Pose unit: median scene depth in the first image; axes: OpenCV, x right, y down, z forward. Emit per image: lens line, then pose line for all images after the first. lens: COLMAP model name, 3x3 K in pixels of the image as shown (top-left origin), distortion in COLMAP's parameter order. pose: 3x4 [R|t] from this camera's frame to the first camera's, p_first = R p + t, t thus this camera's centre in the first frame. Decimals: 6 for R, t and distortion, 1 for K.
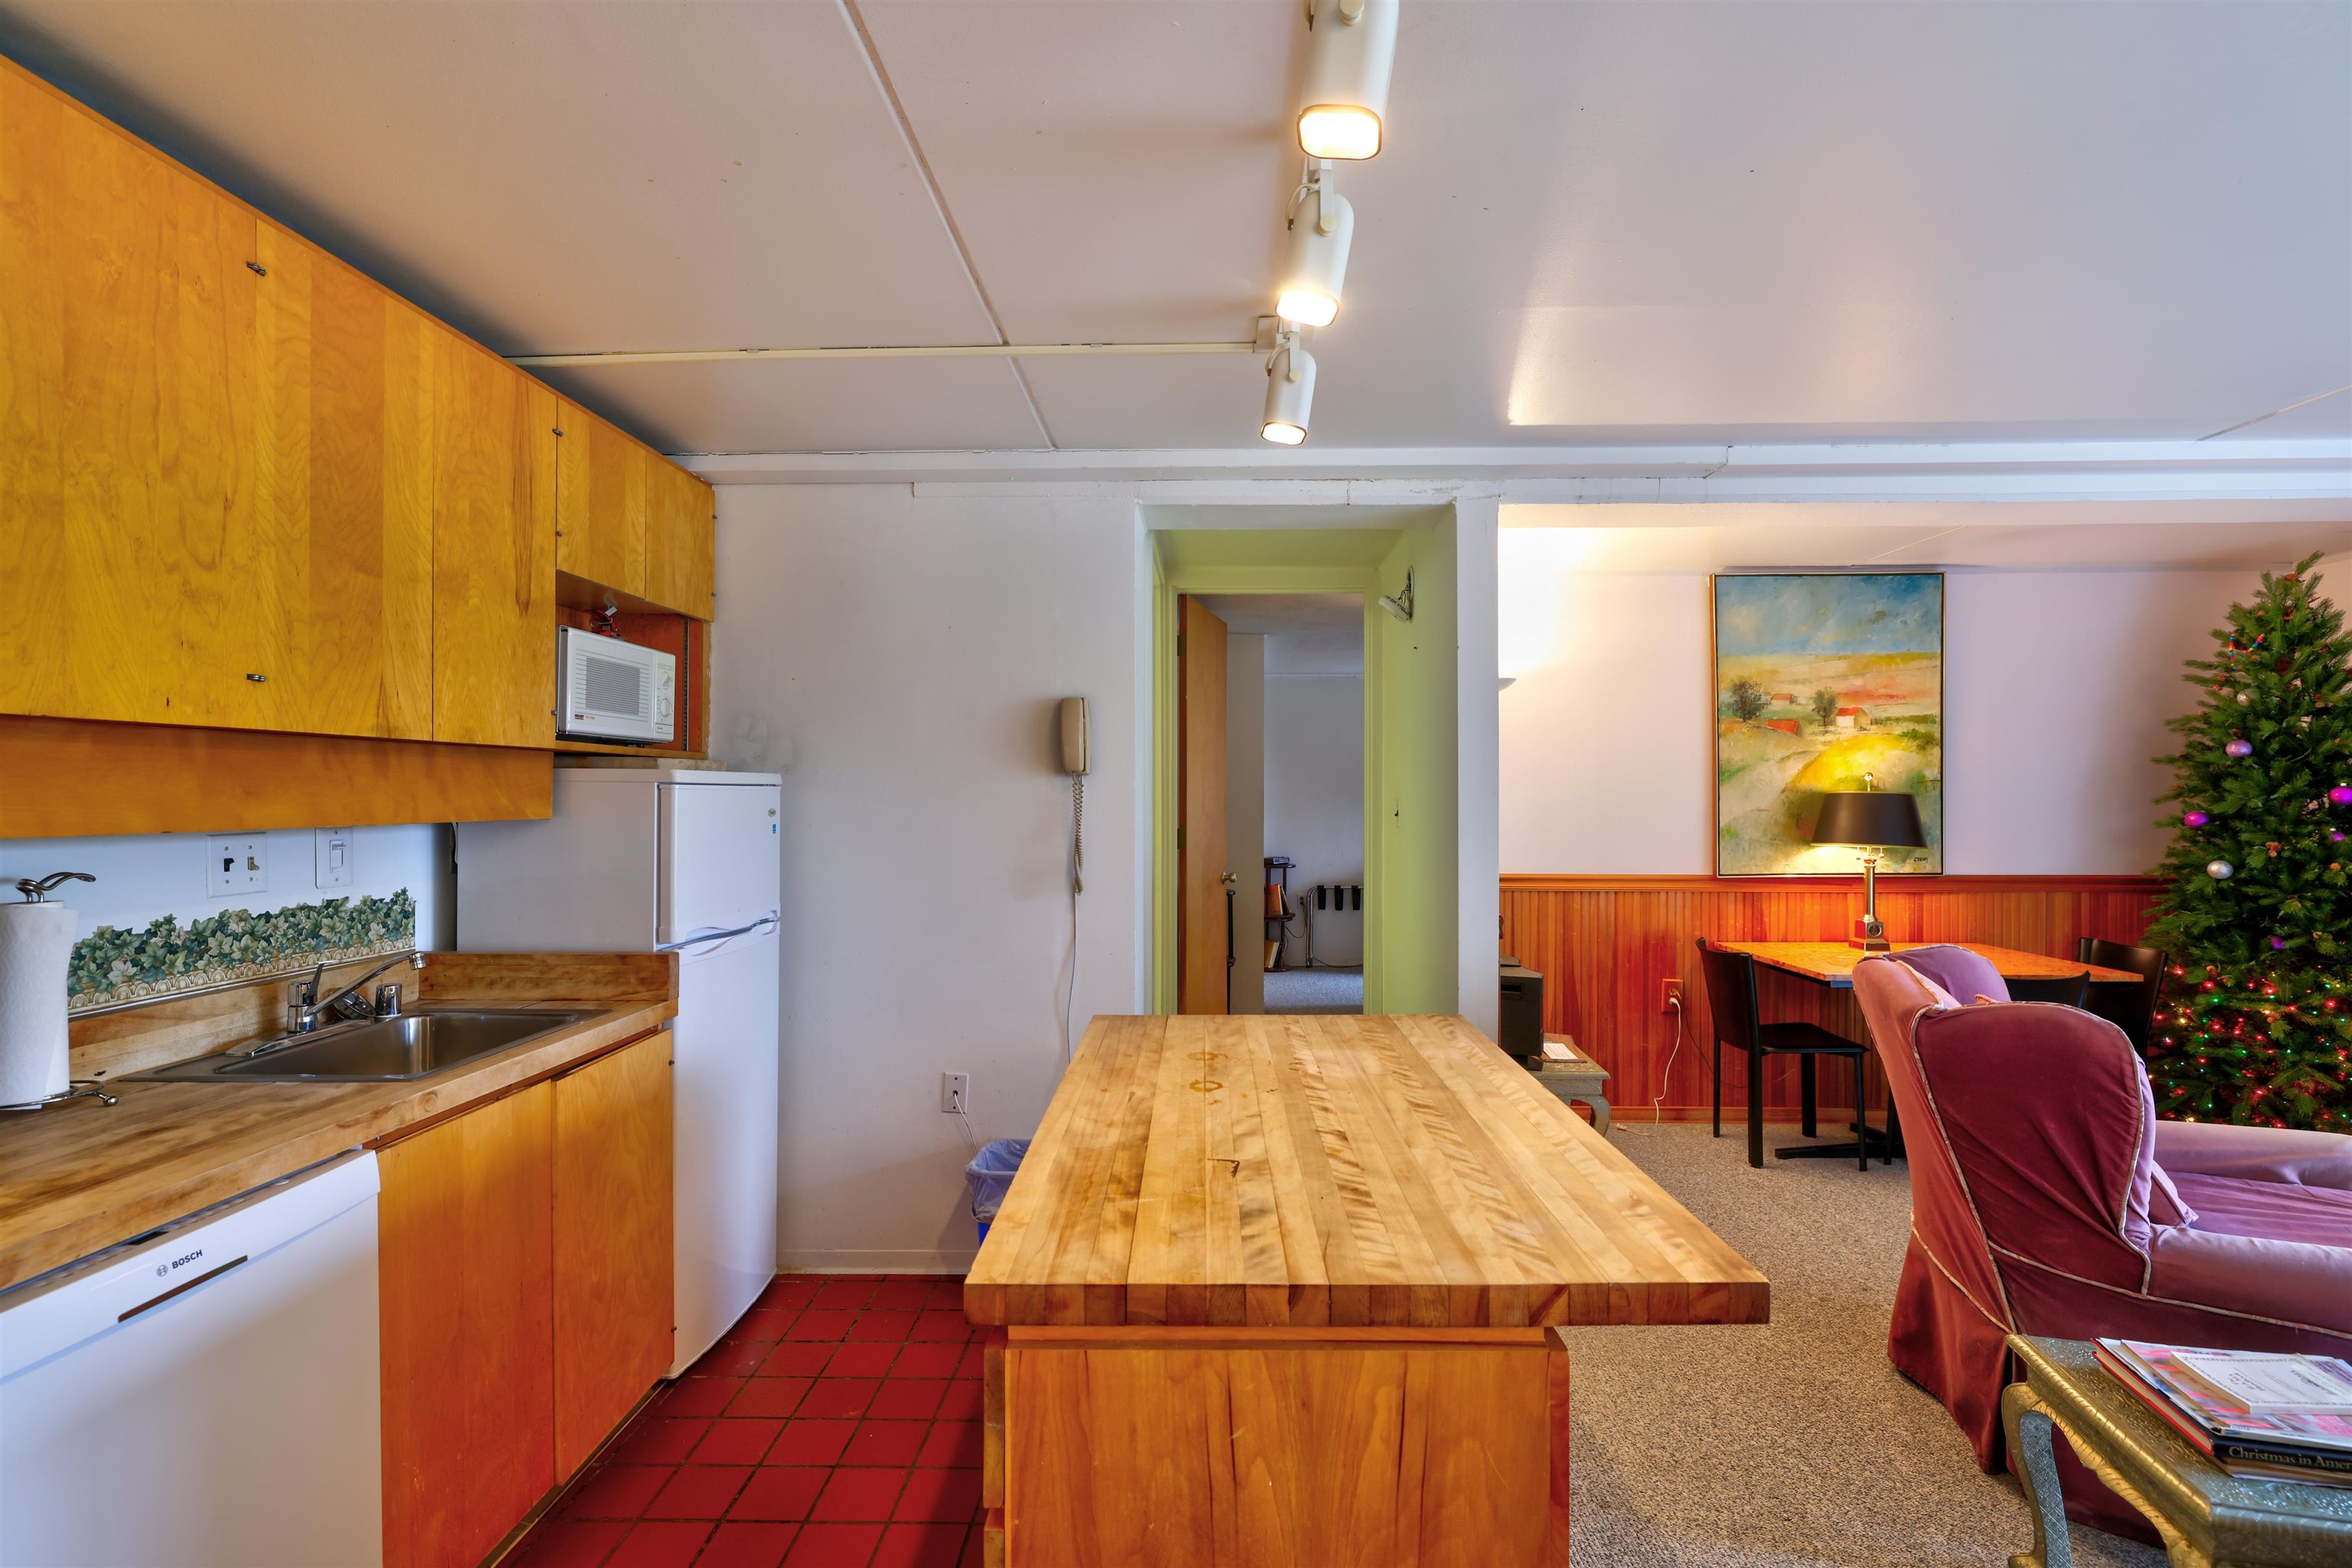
lens RADIAL K [[1015.3, 0, 1189.8], [0, 1015.3, 799.1], [0, 0, 1]] dist [-0.005212, -0.000098]
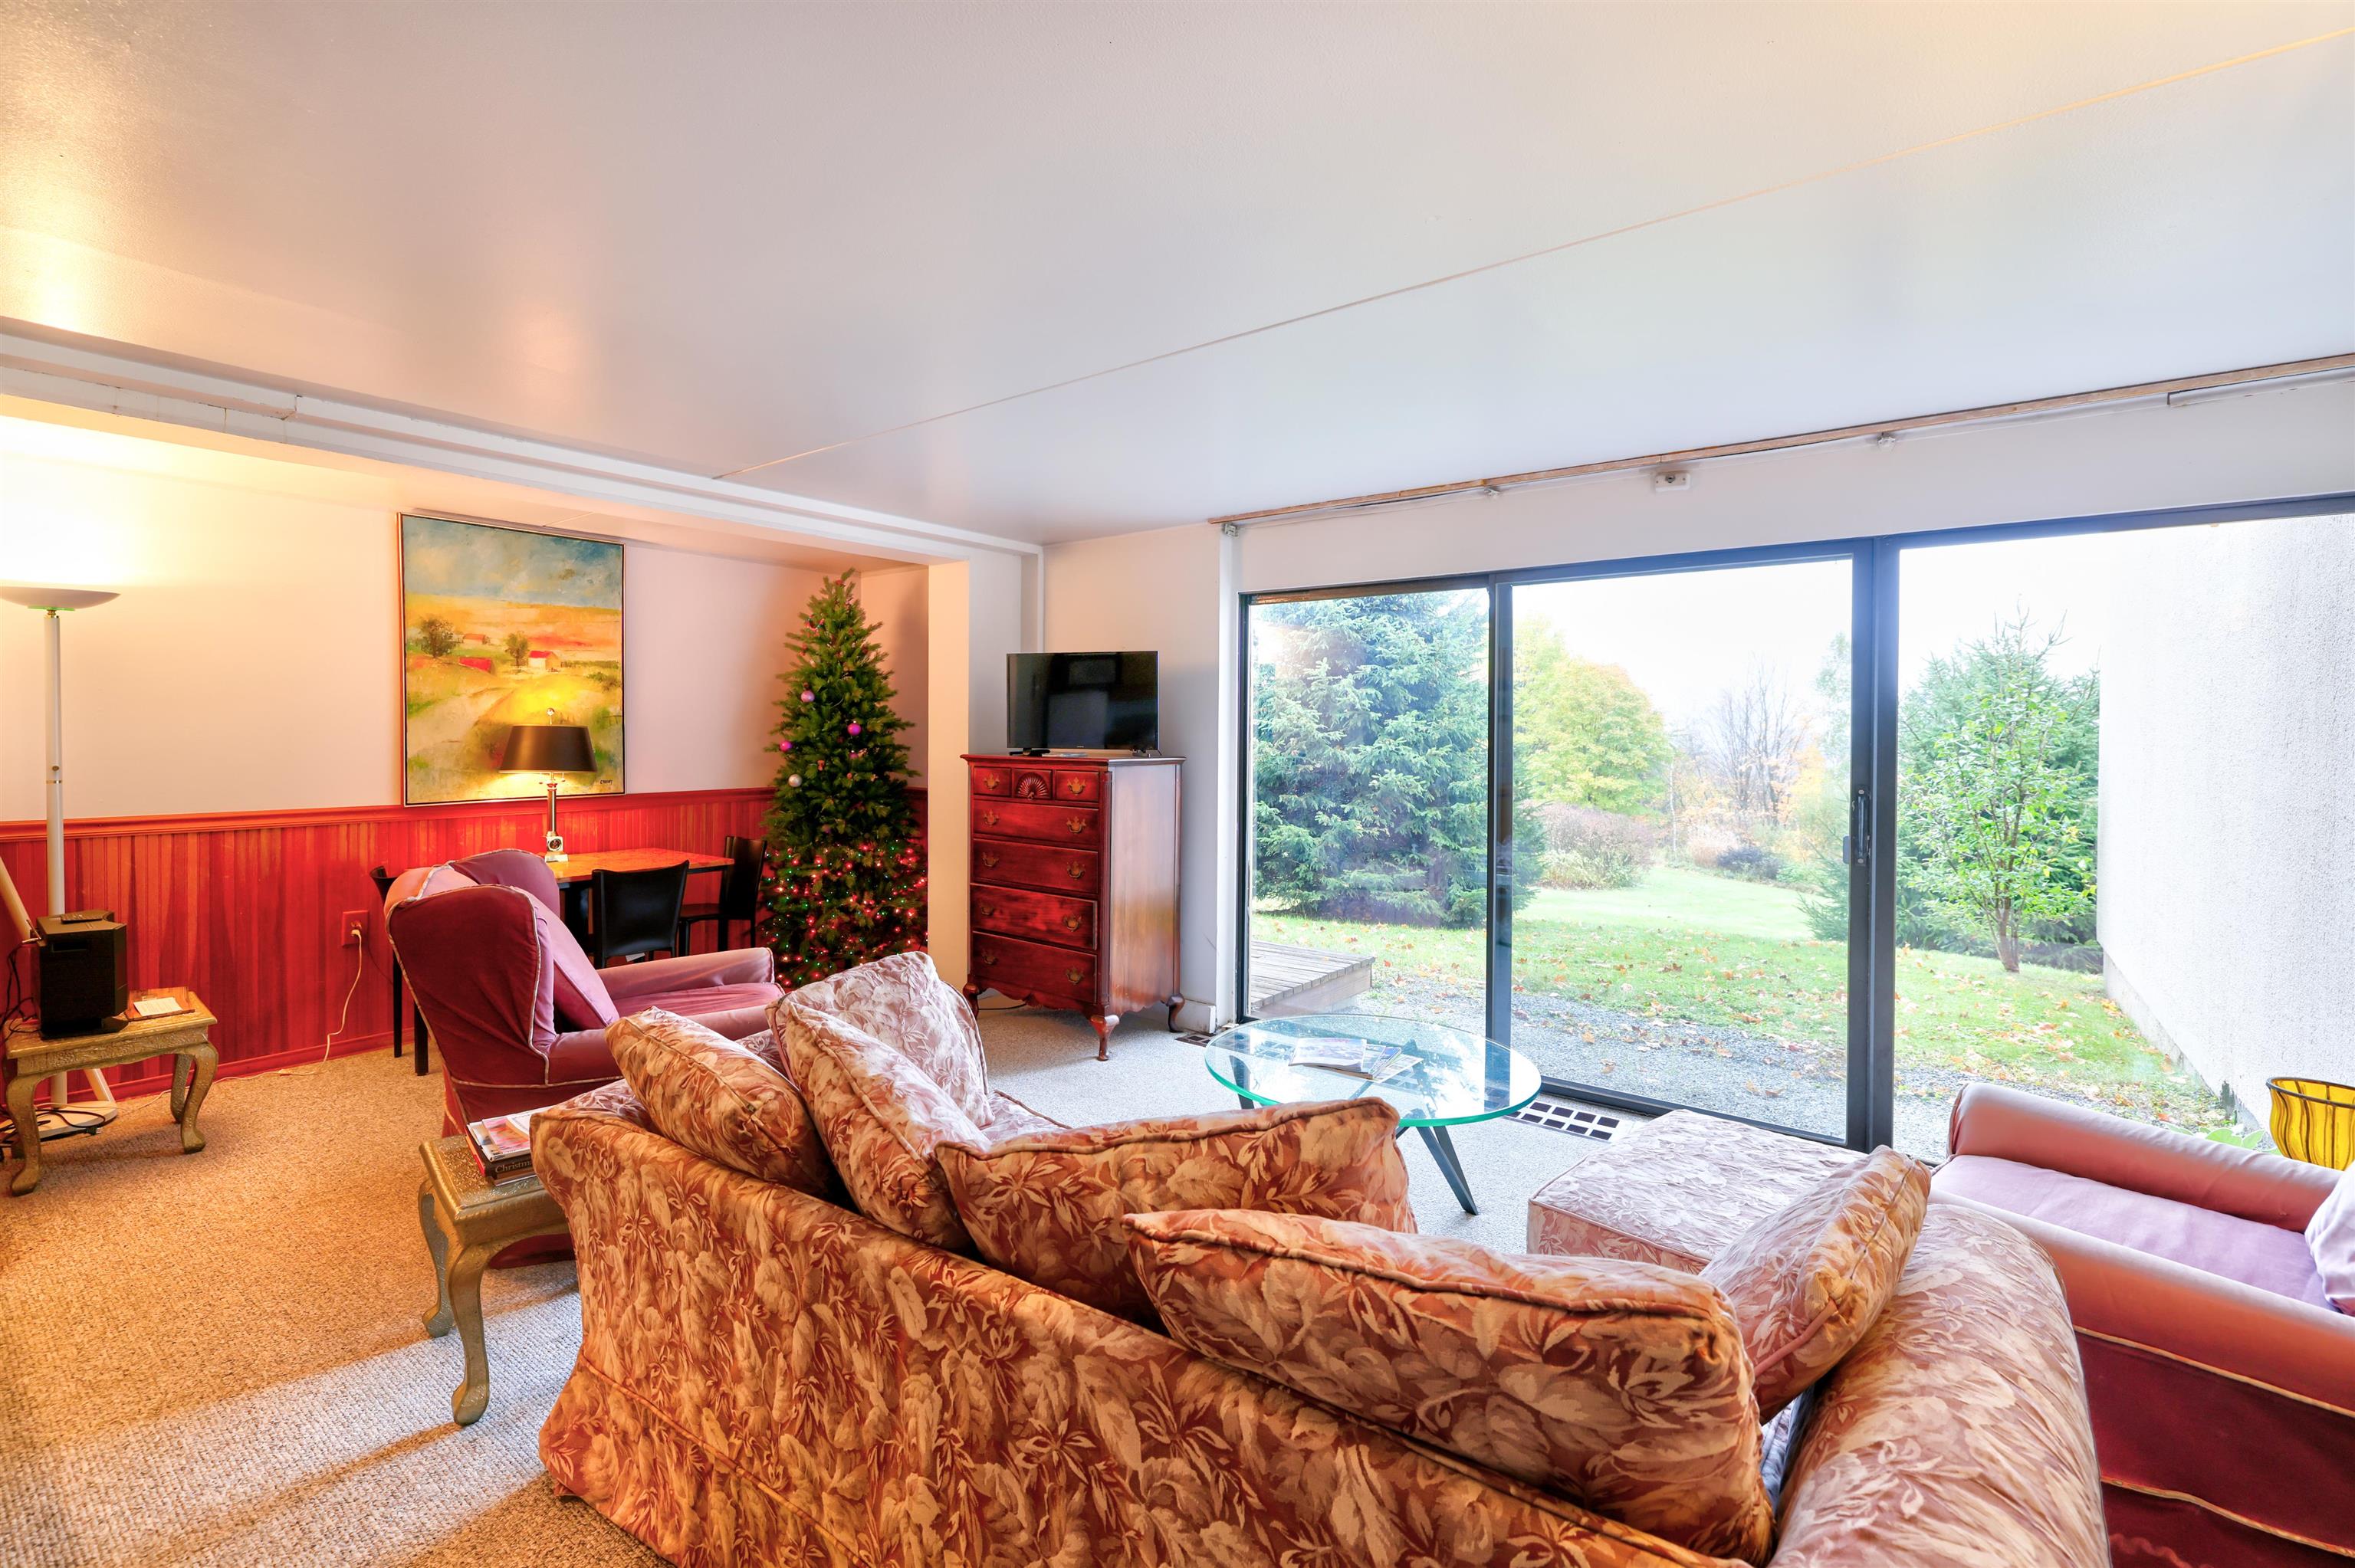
lens RADIAL K [[1016.5, 0, 1218.9], [0, 1016.5, 735.2], [0, 0, 1]] dist [-0.005212, -0.000098]
pose [[0.589465, -0.001722, 0.807792, 0.181418], [-0.000091, 0.999998, 0.002198, 0.001933], [-0.807794, -0.001369, 0.589464, -0.289464]]
